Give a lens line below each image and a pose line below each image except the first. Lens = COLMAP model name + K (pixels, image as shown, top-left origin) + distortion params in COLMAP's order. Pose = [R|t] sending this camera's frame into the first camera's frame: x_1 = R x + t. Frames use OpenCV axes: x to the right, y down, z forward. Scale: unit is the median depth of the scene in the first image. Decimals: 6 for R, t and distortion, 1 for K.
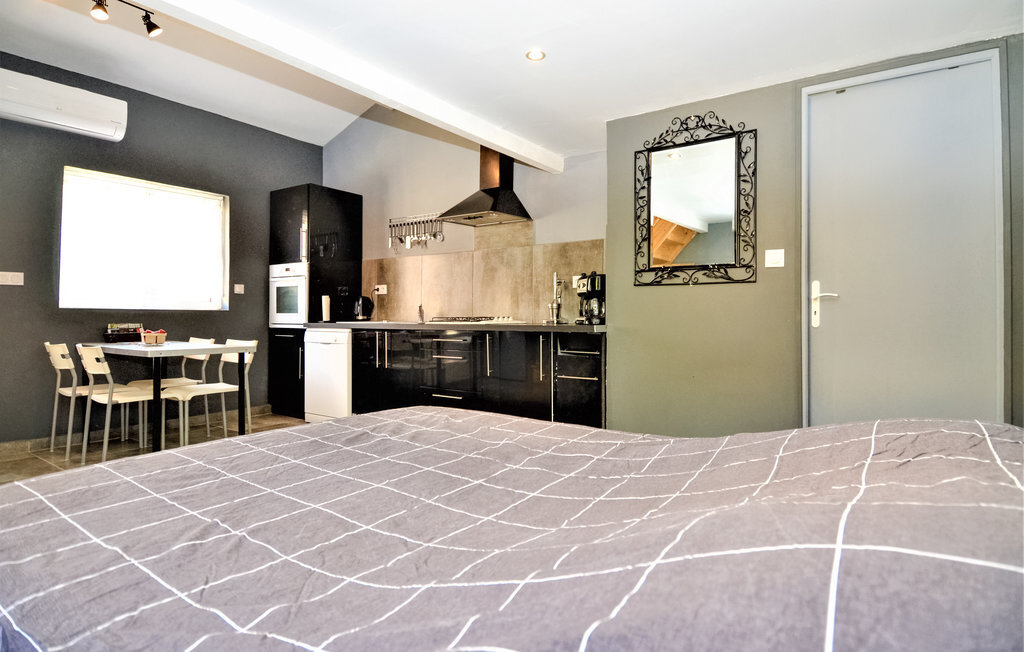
lens RADIAL K [[527.3, 0, 528.2], [0, 527.3, 310.3], [0, 0, 1]] dist [0.037937, -0.039743]
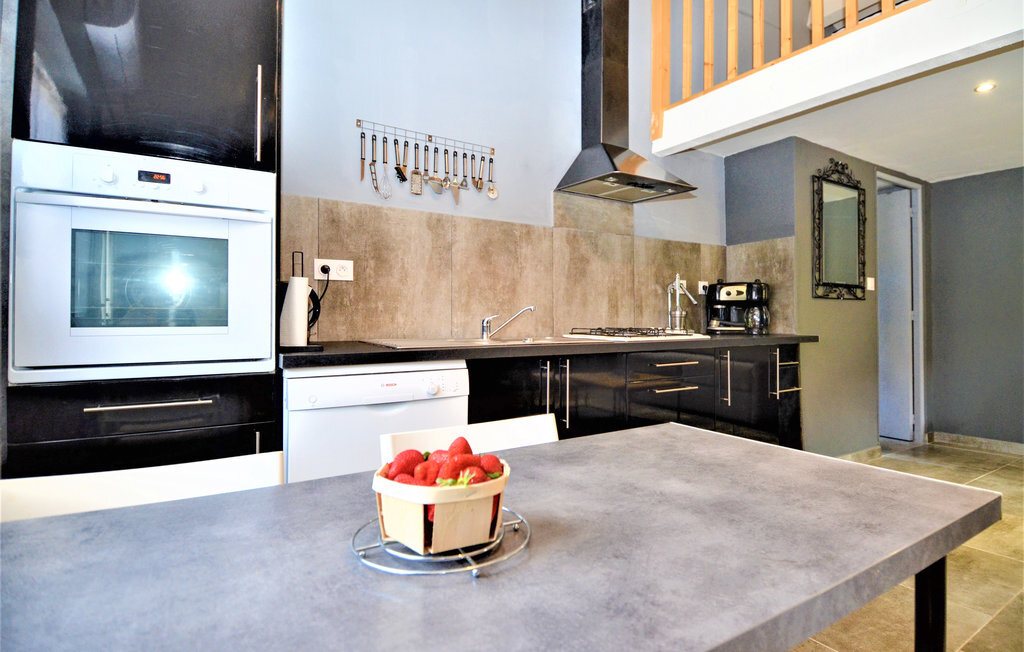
lens RADIAL K [[529.0, 0, 532.8], [0, 529.0, 310.6], [0, 0, 1]] dist [0.042386, -0.047607]
pose [[0.378114, 0.011318, 0.925690, -0.782048], [-0.009774, 0.999918, -0.008233, -0.003714], [-0.925707, -0.005935, 0.378194, 0.844038]]
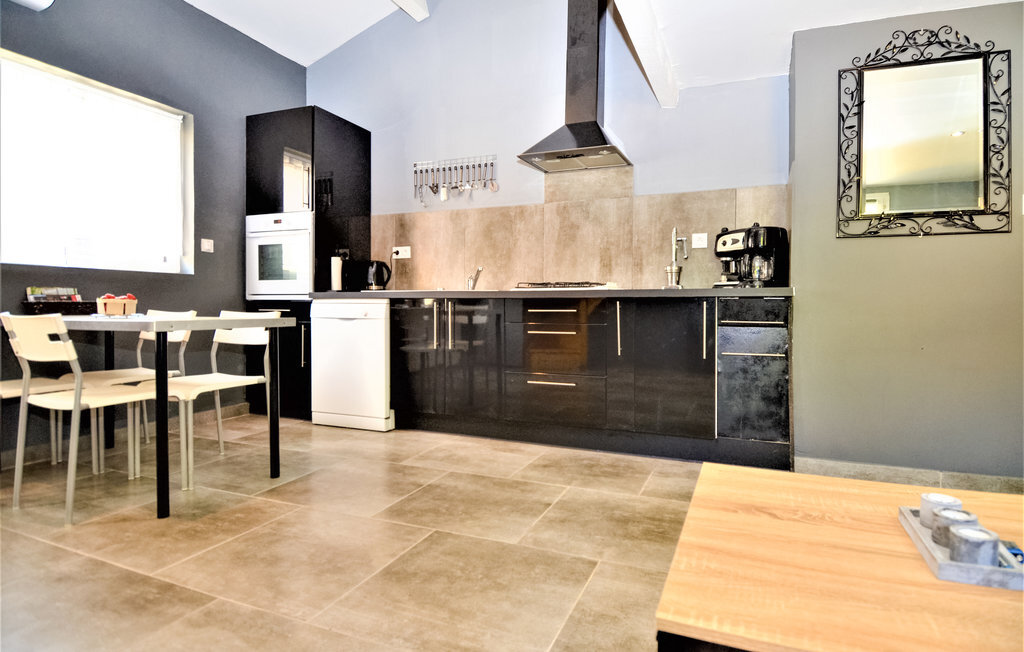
lens RADIAL K [[529.0, 0, 532.8], [0, 529.0, 310.6], [0, 0, 1]] dist [0.042386, -0.047607]
pose [[0.976601, 0.000235, 0.215060, -0.320917], [-0.004823, 0.999772, 0.020811, 0.037455], [-0.215006, -0.021361, 0.976379, 0.228639]]
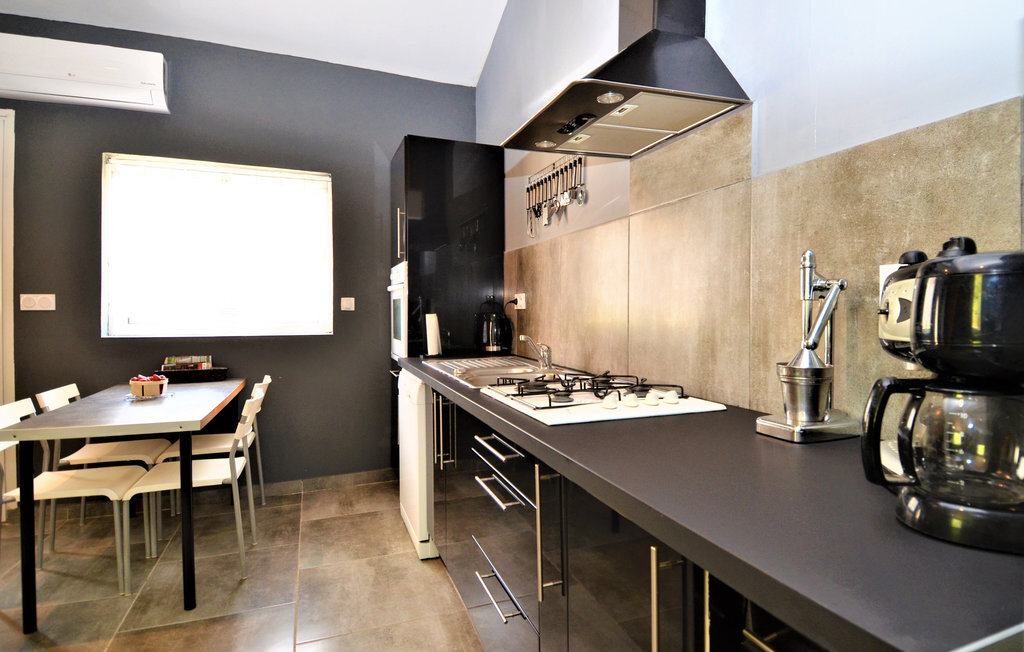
lens RADIAL K [[552.8, 0, 537.8], [0, 552.8, 314.9], [0, 0, 1]] dist [0.044183, -0.047137]
pose [[0.832942, 0.001469, -0.553358, 0.092338], [0.009459, 0.999813, 0.016892, -0.043178], [0.553279, -0.019304, 0.832772, 0.630052]]
